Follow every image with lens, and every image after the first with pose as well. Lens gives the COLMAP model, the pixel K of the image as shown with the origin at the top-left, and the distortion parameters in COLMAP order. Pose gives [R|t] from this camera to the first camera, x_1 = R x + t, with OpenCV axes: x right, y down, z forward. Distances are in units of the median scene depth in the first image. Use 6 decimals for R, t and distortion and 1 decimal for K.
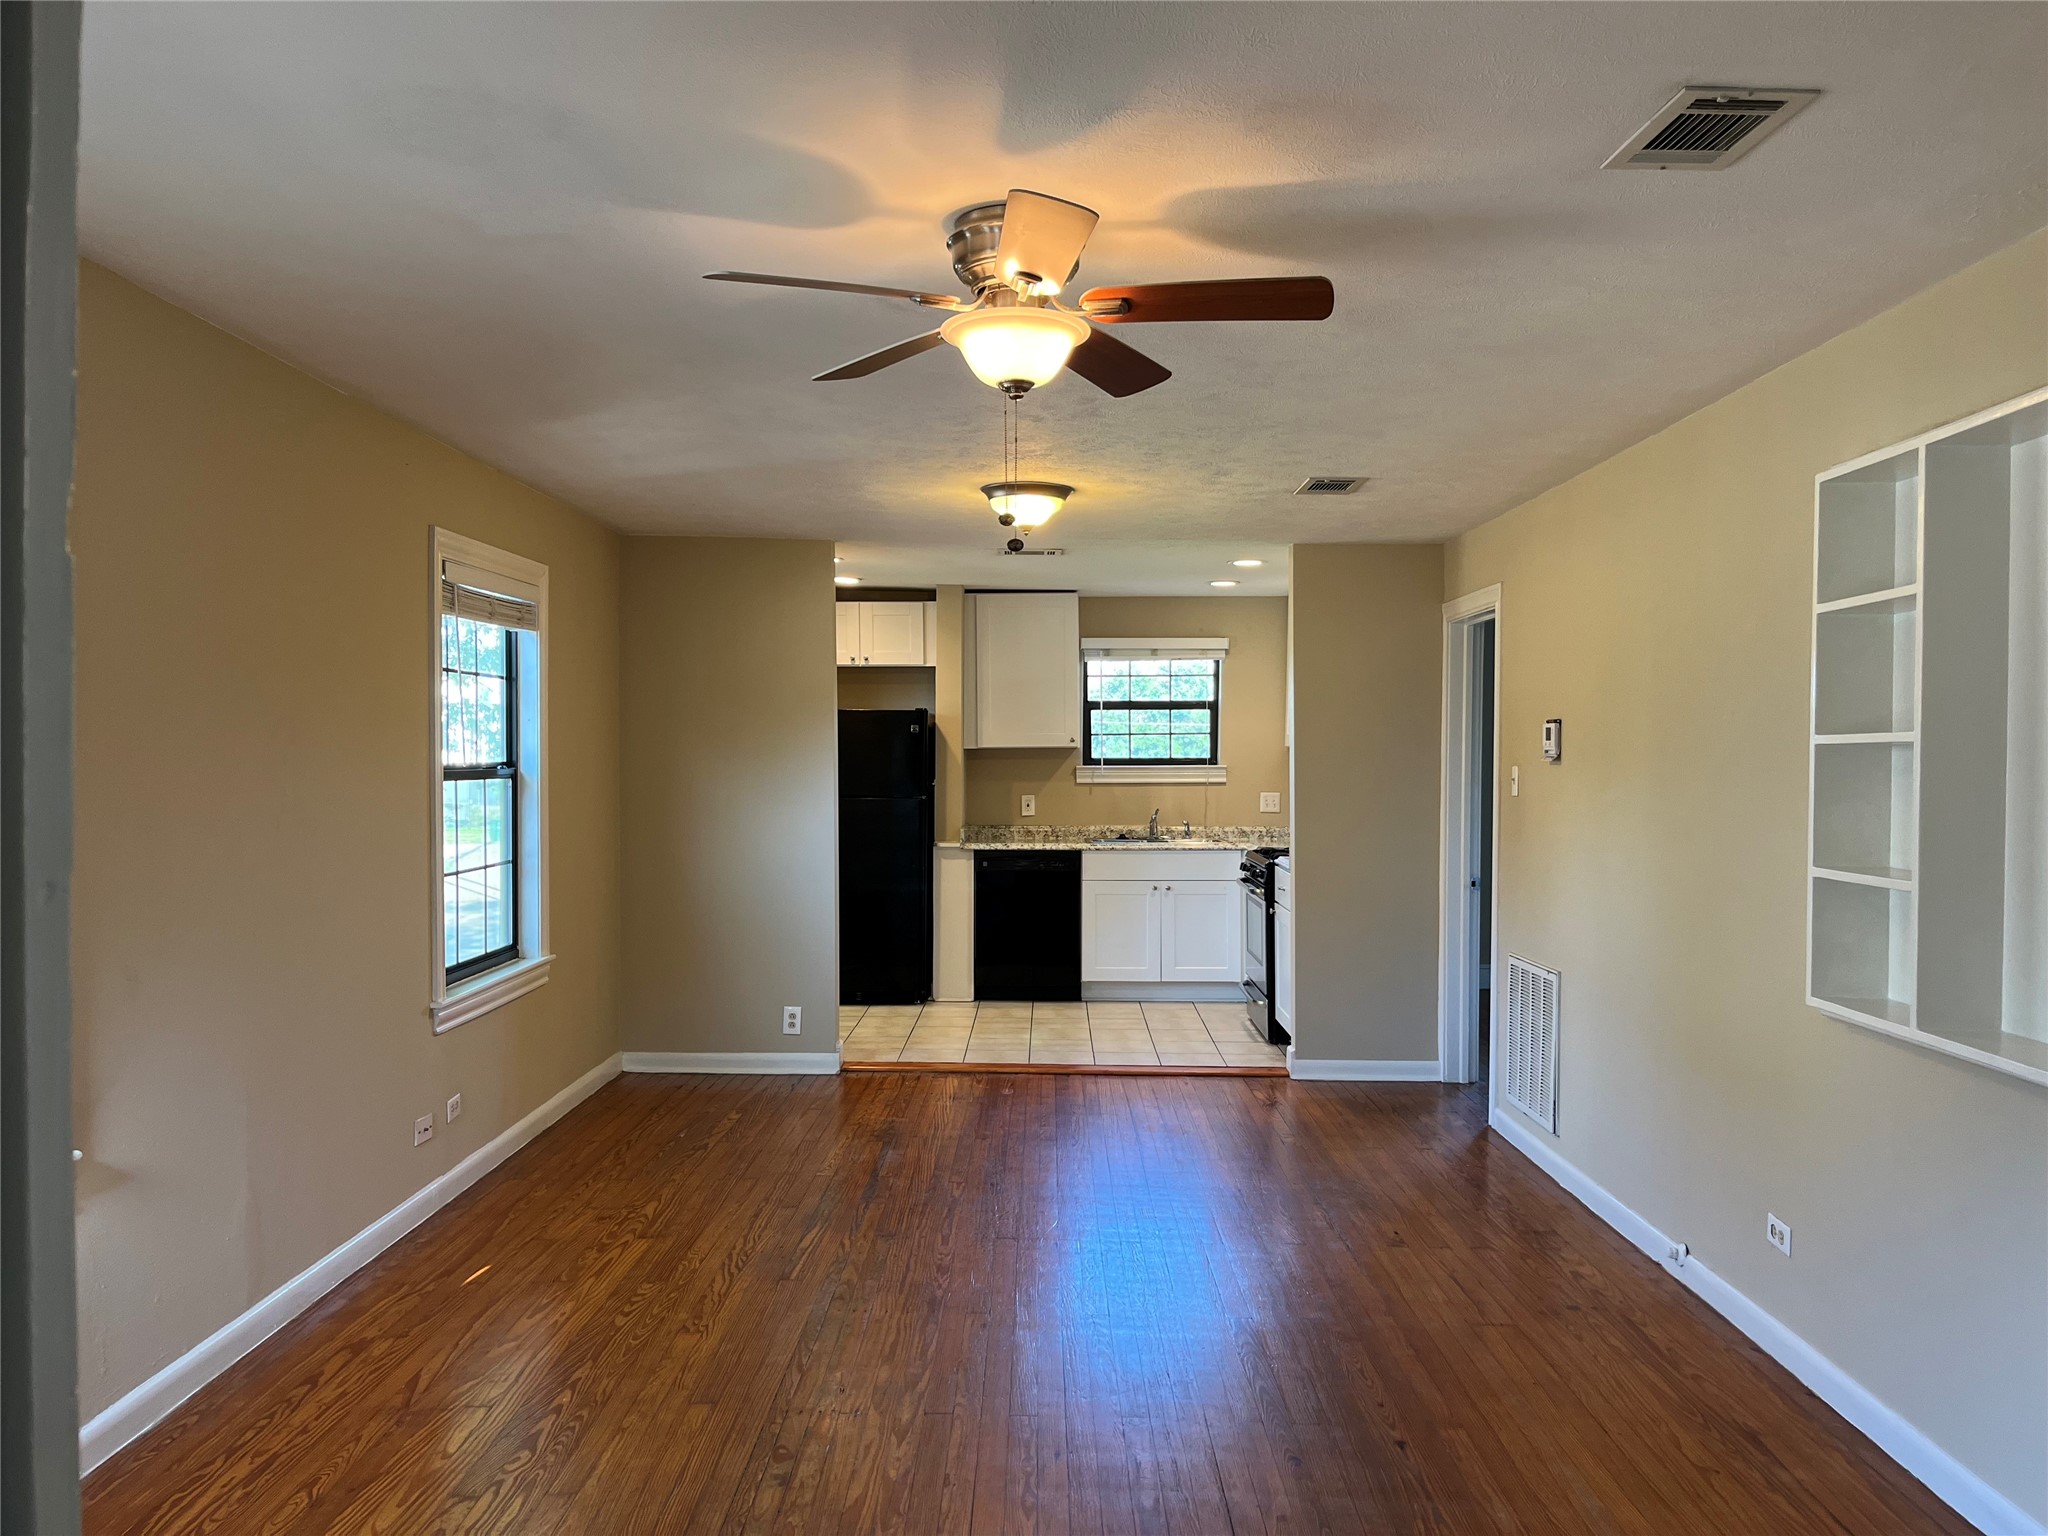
lens RADIAL K [[1594.8, 0, 1026.8], [0, 1594.8, 766.2], [0, 0, 1]] dist [0.068085, -0.036252]
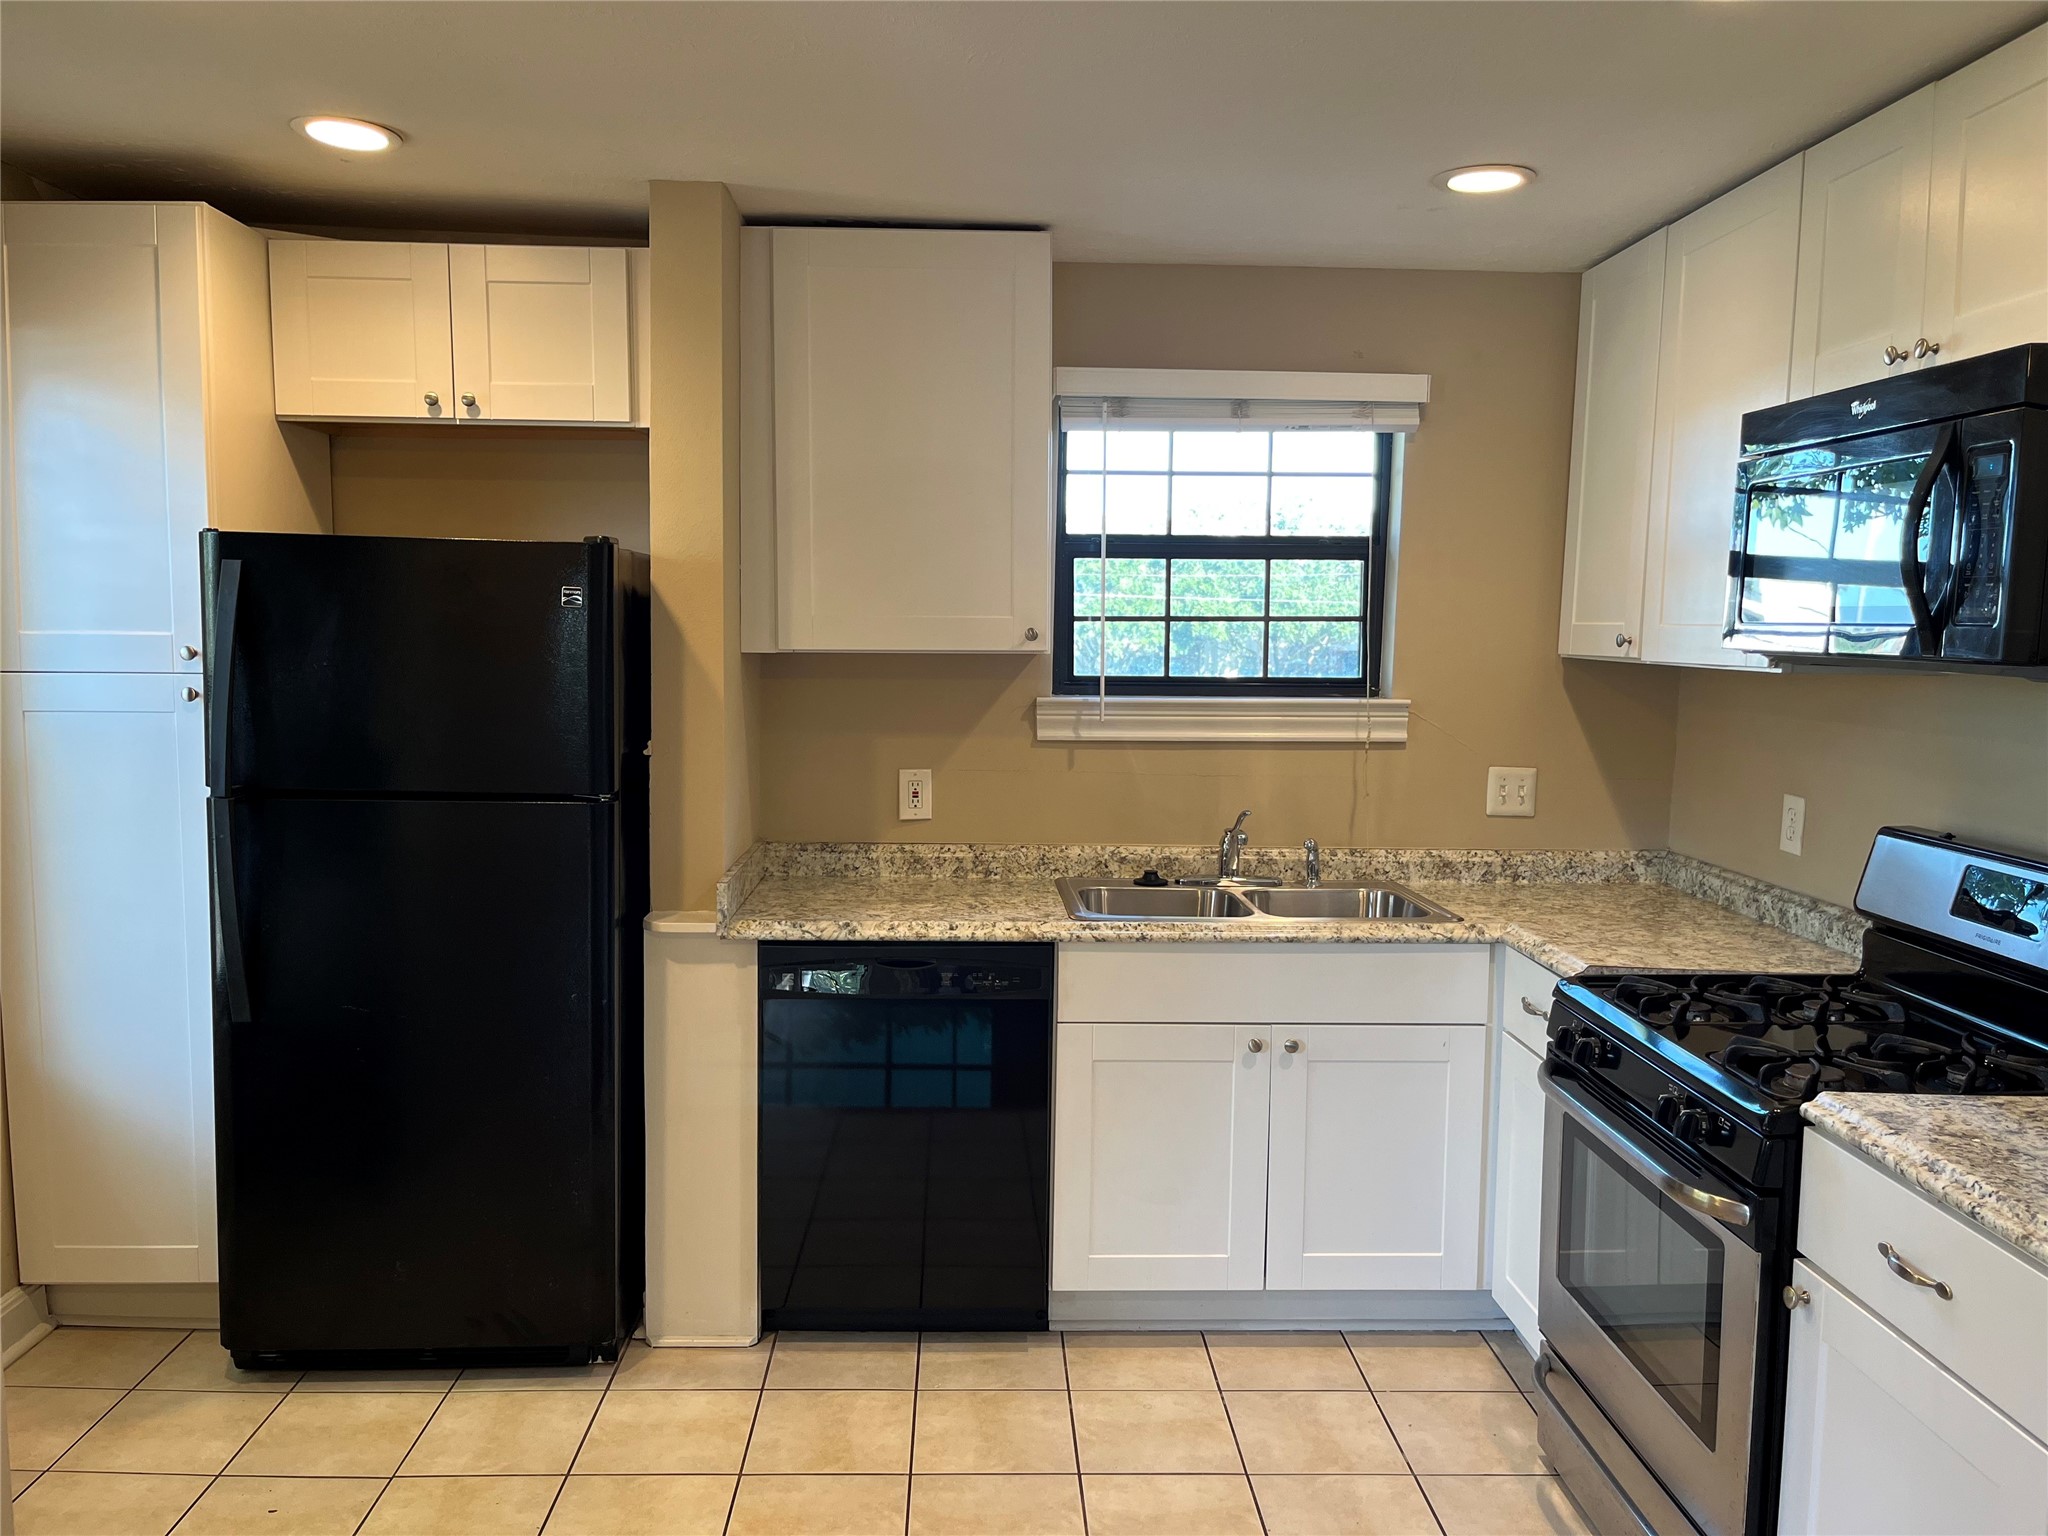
lens RADIAL K [[1594.8, 0, 1013.7], [0, 1594.8, 766.1], [0, 0, 1]] dist [0.068085, -0.036252]
pose [[0.999072, 0.009356, 0.042031, 0.008758], [-0.012758, 0.996599, 0.081406, -0.015715], [-0.041127, -0.081867, 0.995794, 0.615276]]
